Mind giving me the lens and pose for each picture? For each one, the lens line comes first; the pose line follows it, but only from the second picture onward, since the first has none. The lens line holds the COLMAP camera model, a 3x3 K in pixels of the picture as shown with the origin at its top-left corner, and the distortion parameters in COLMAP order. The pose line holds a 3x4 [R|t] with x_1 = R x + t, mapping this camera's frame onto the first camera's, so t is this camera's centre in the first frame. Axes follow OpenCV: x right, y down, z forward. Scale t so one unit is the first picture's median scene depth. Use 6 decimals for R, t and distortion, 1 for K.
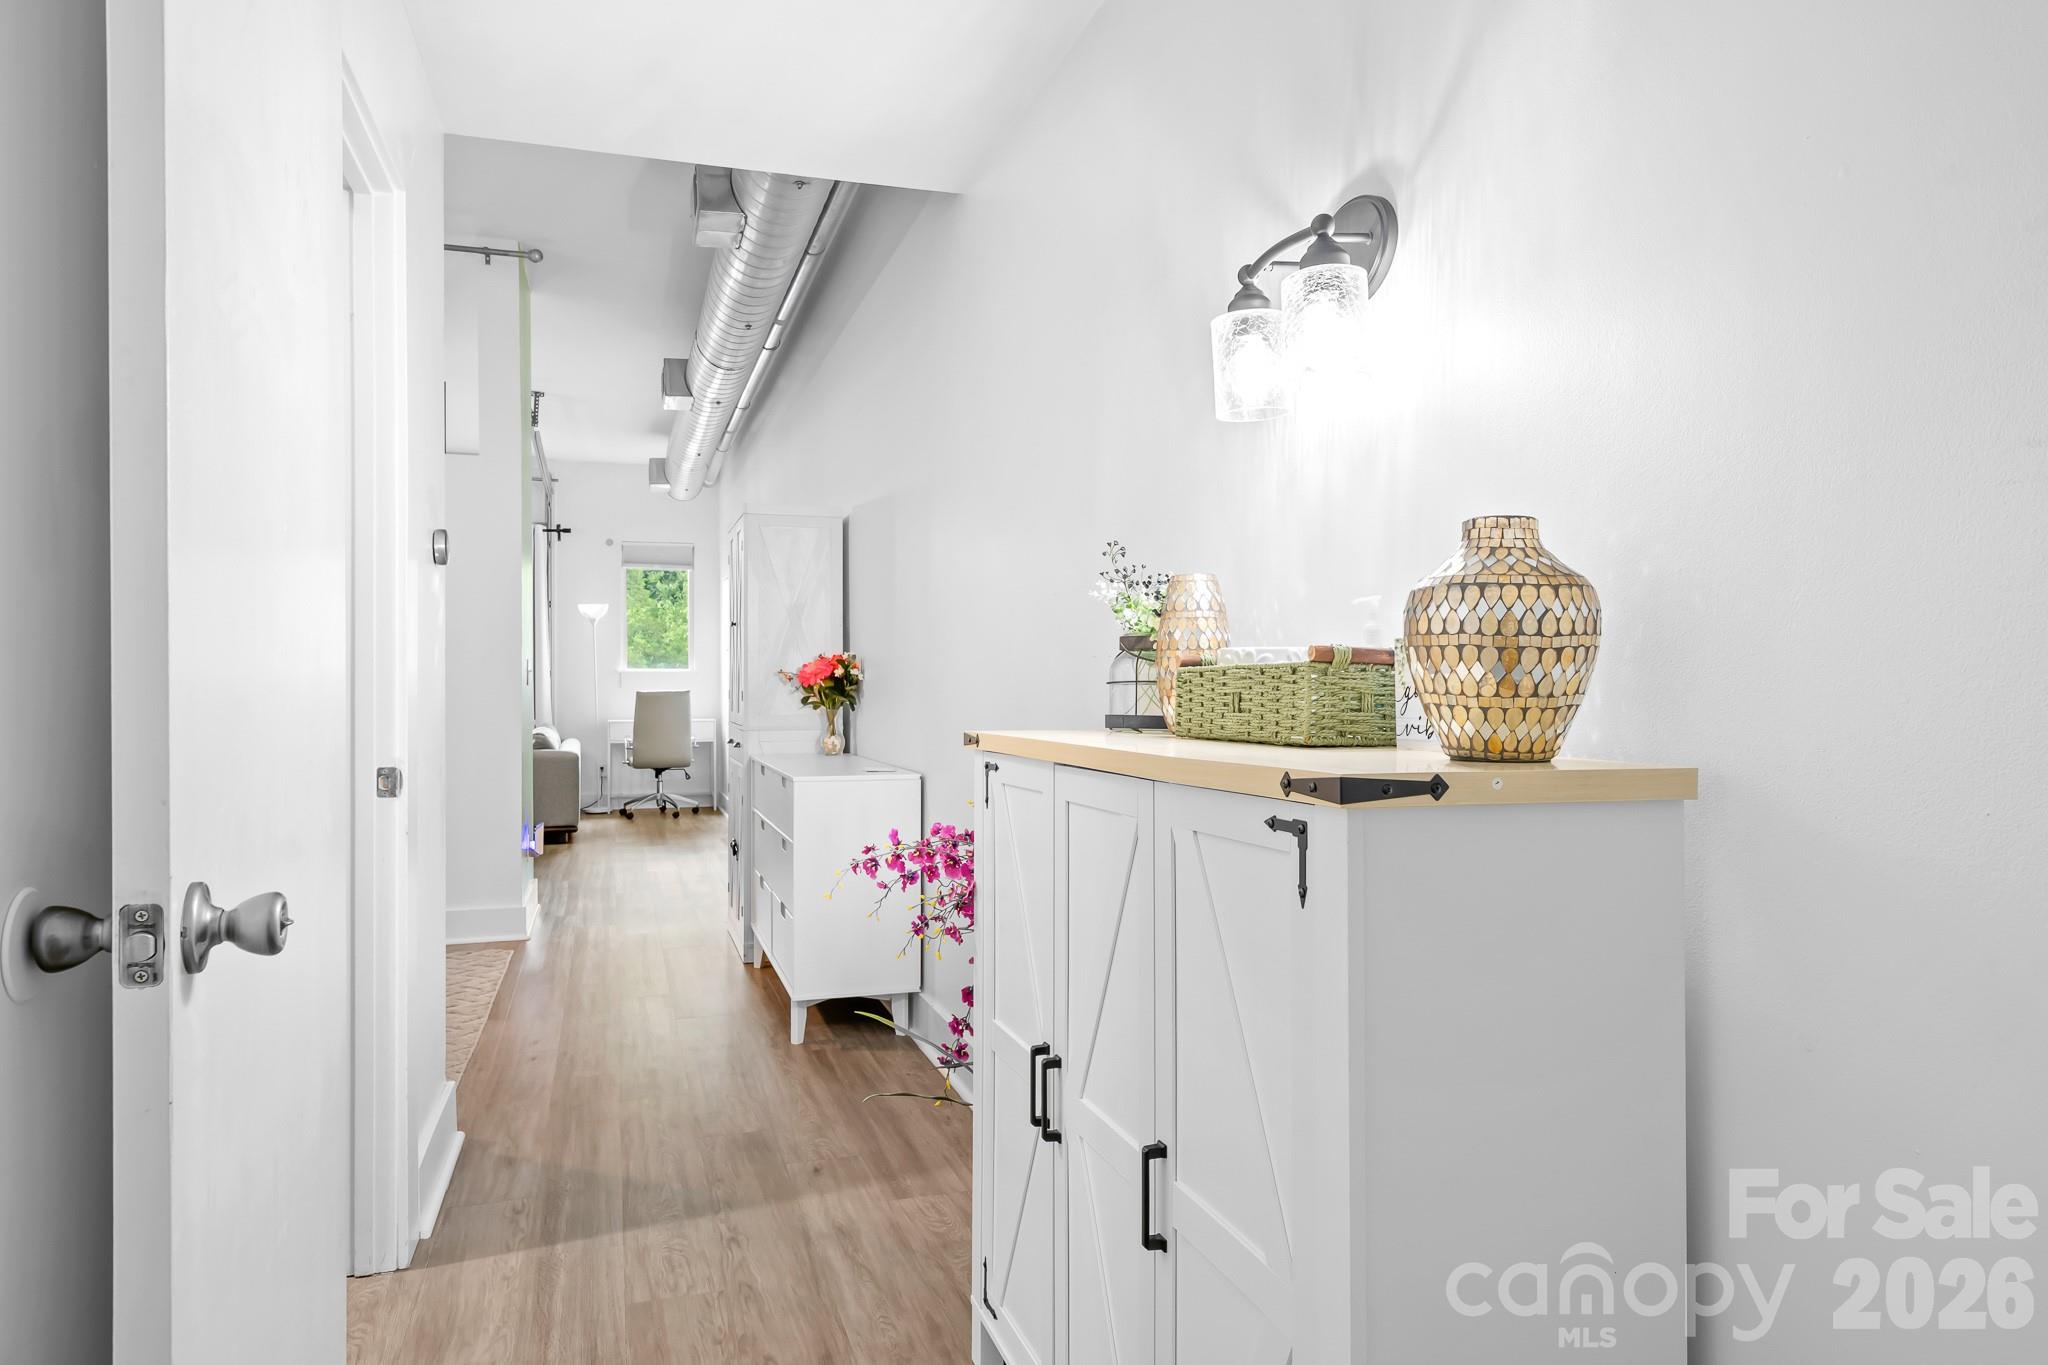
lens RADIAL K [[1320.2, 0, 1024.0], [0, 1320.2, 682.5], [0, 0, 1]] dist [-0.000720, -0.000587]
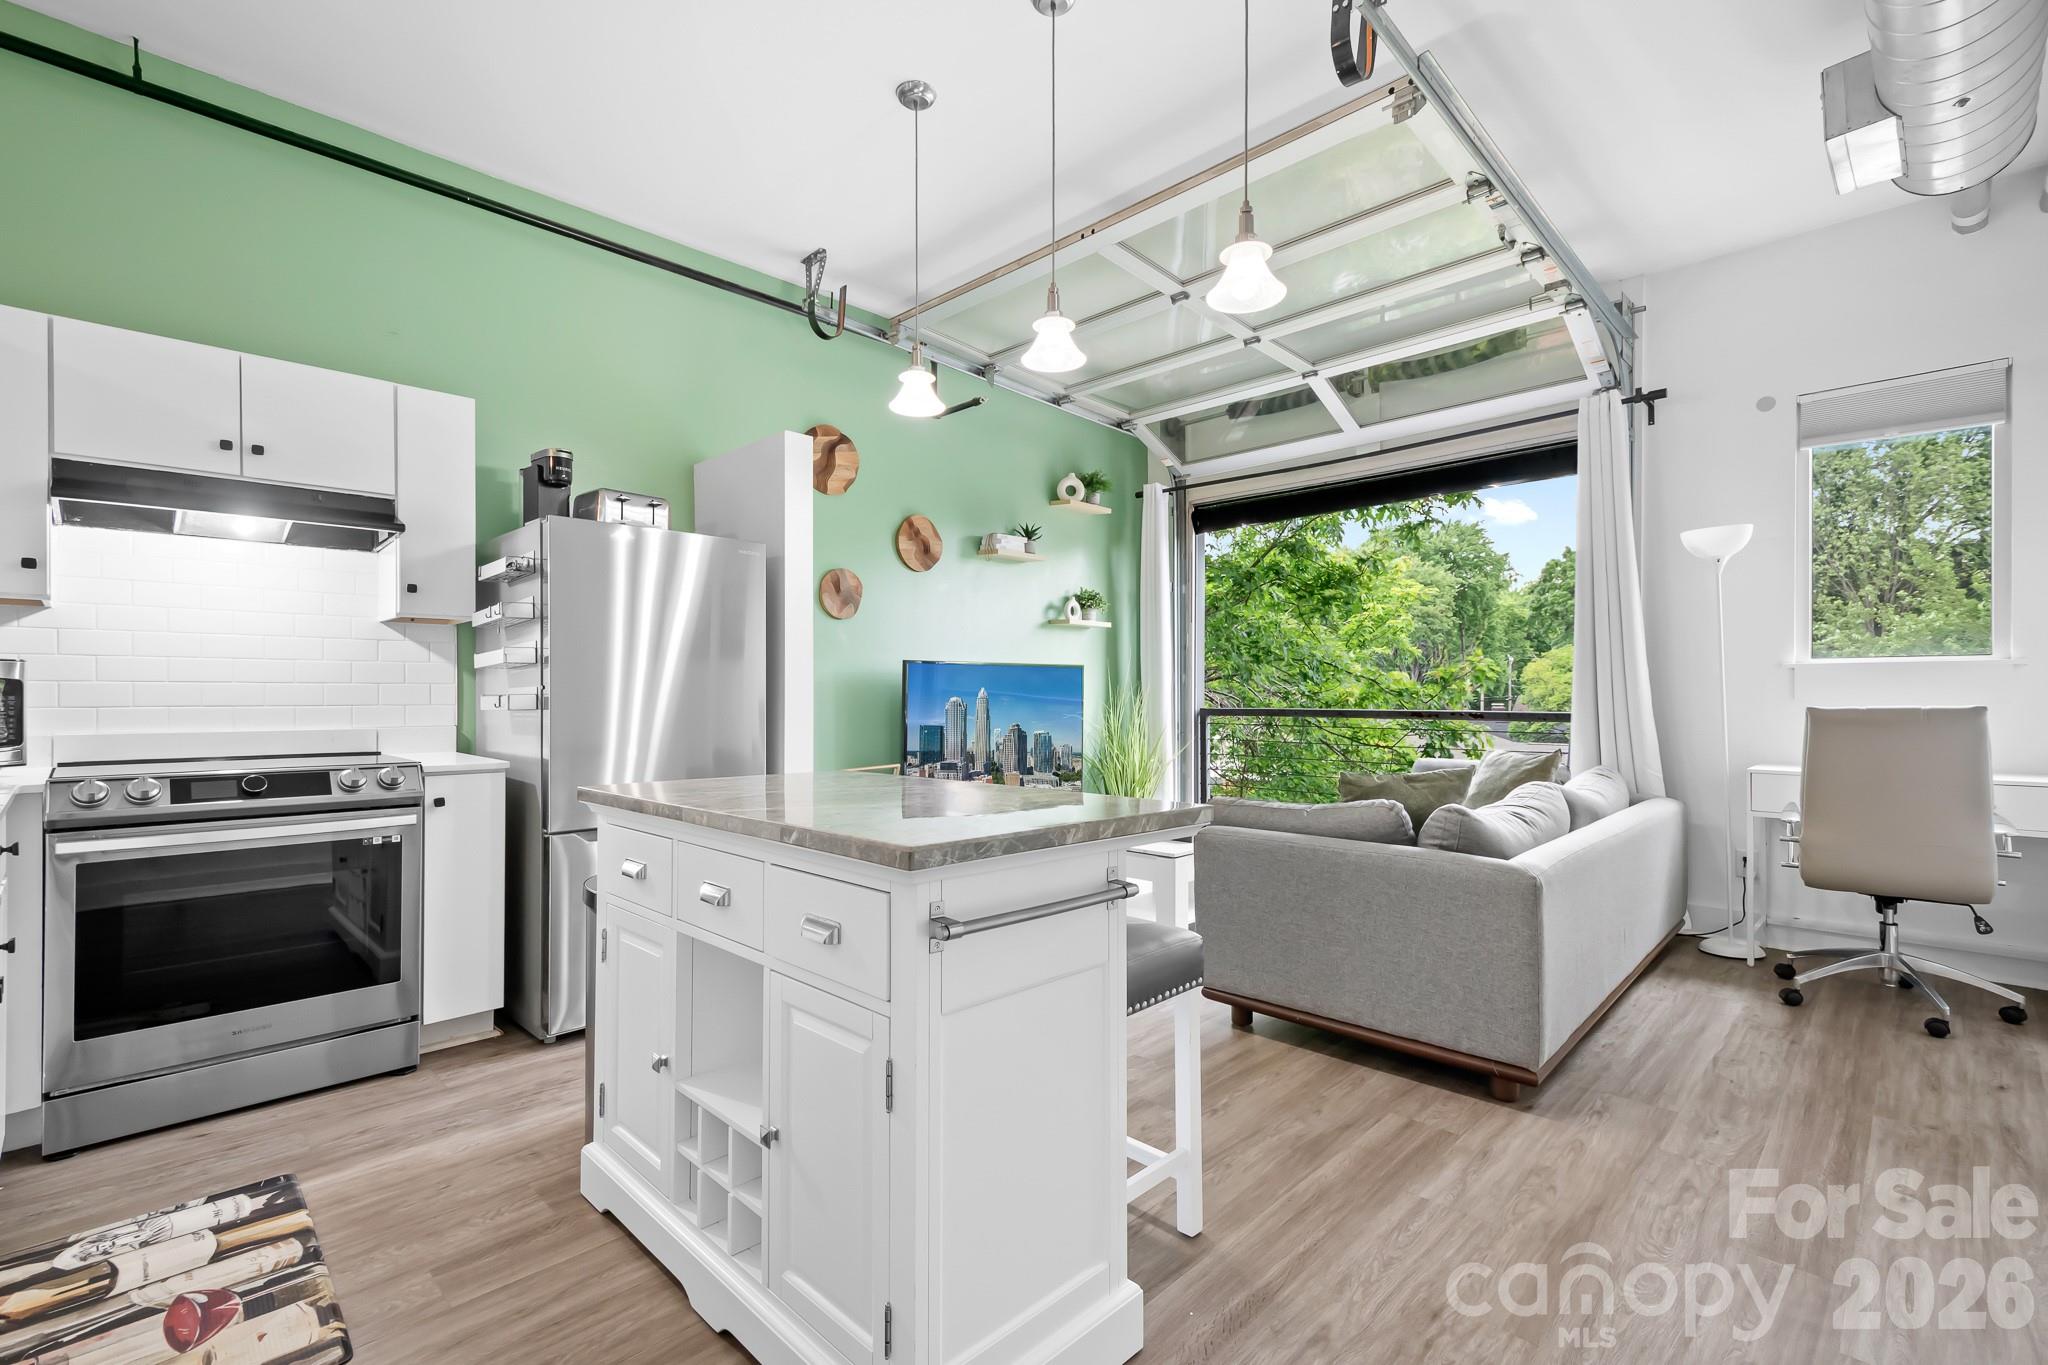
lens RADIAL K [[923.0, 0, 1017.5], [0, 923.0, 697.5], [0, 0, 1]] dist [0.010767, -0.000860]
pose [[0.472458, 0.003009, -0.881348, -0.161246], [0.001798, 0.999989, 0.004377, 0.001798], [0.881351, -0.003652, 0.472448, 0.680106]]
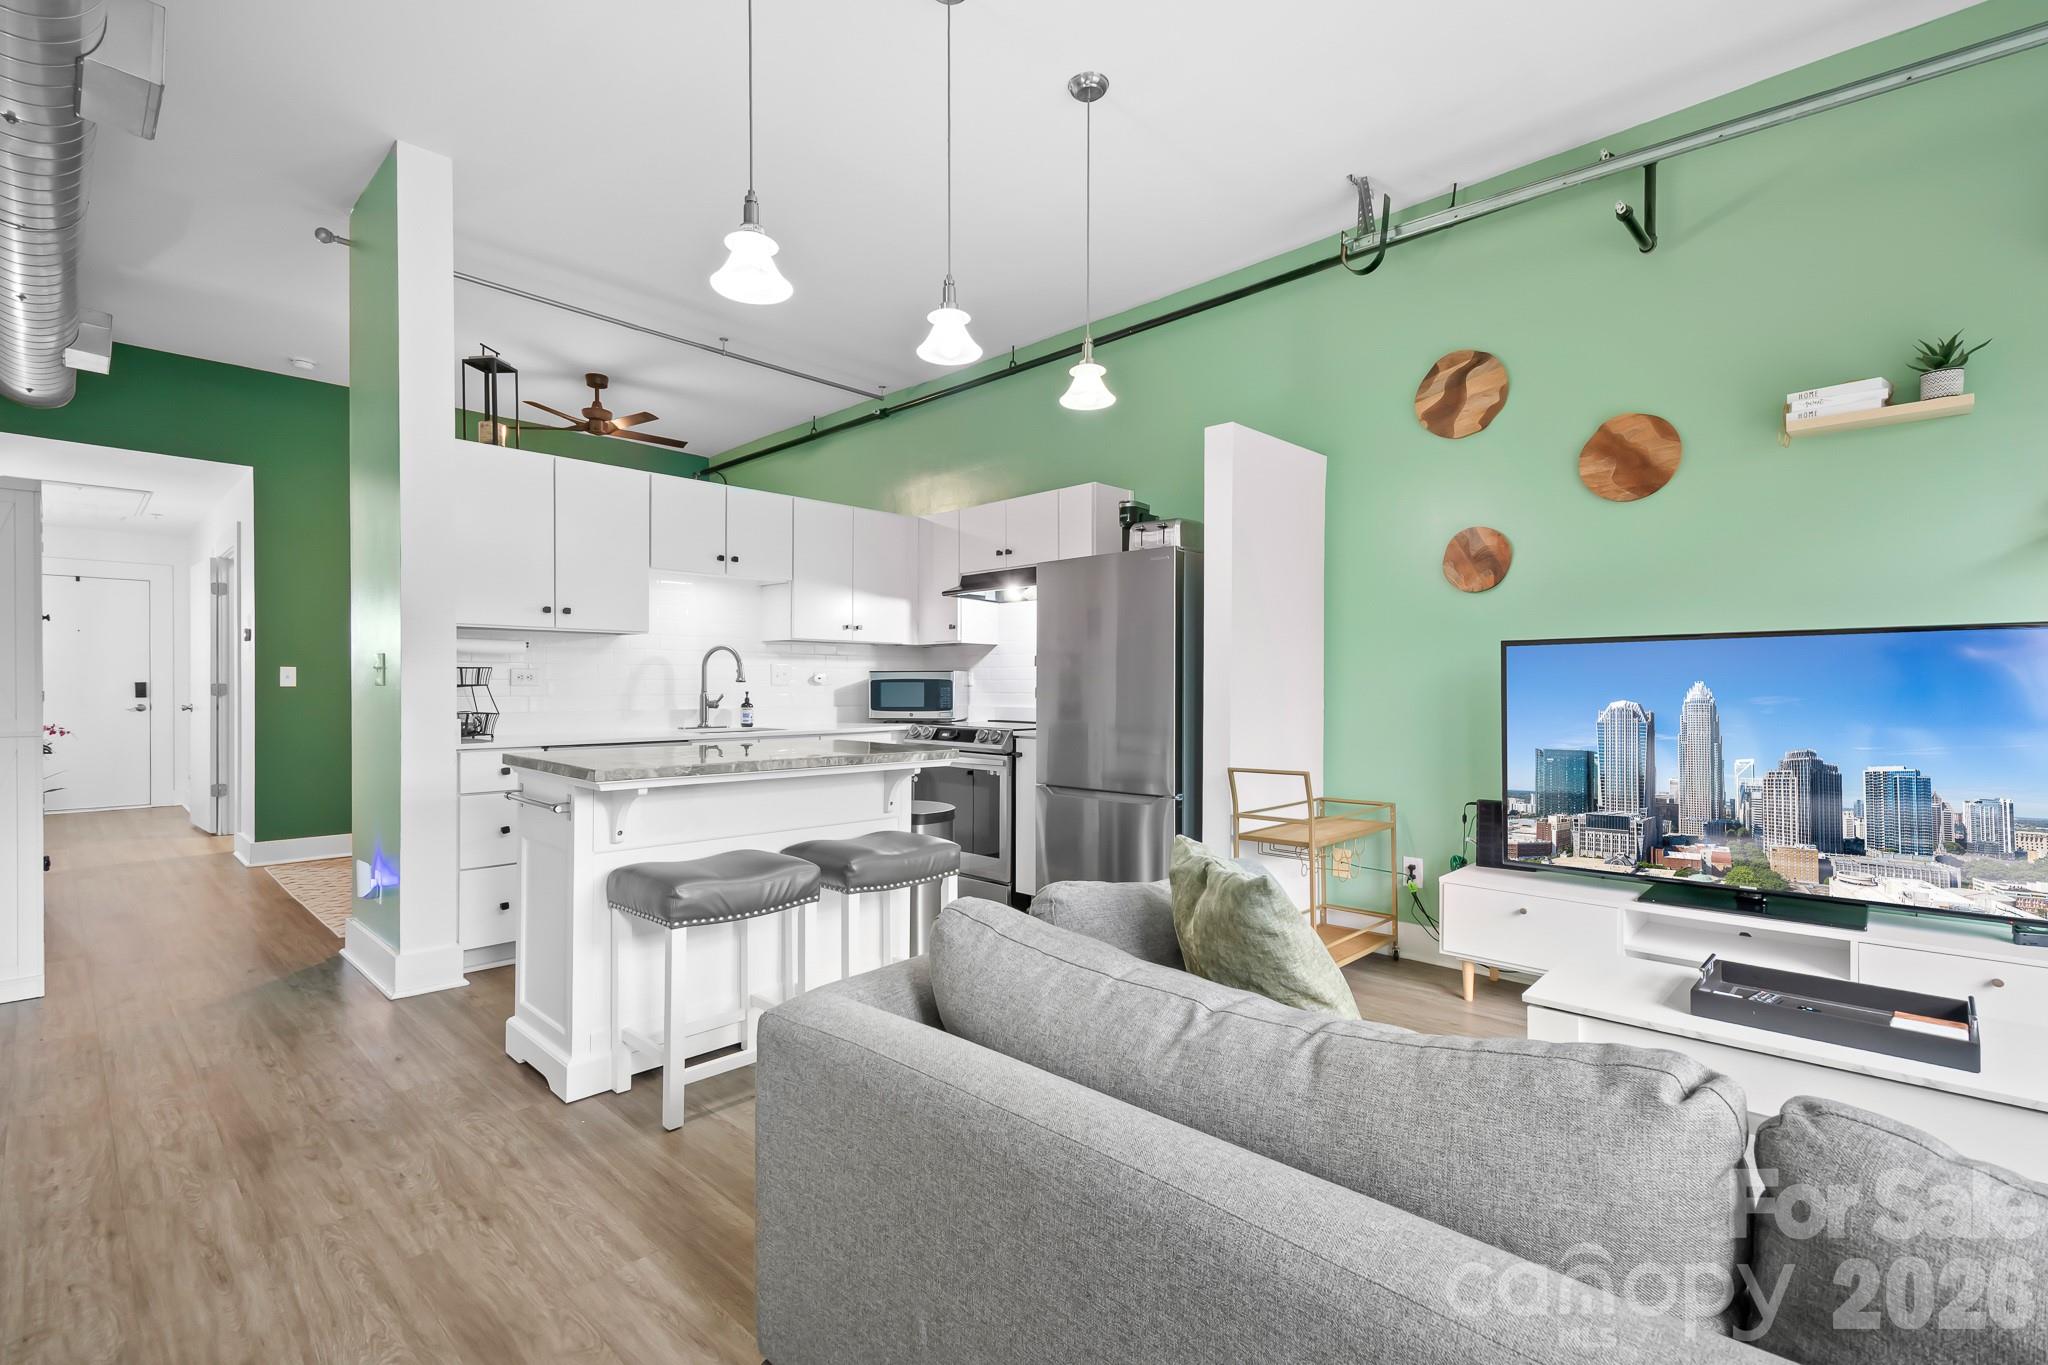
lens RADIAL K [[930.5, 0, 1024.9], [0, 930.5, 694.9], [0, 0, 1]] dist [0.005103, -0.000969]
pose [[-0.874739, 0.003523, -0.484581, -0.275285], [-0.000186, 0.999971, 0.007606, 0.002105], [0.484594, 0.006743, -0.874713, 1.044092]]
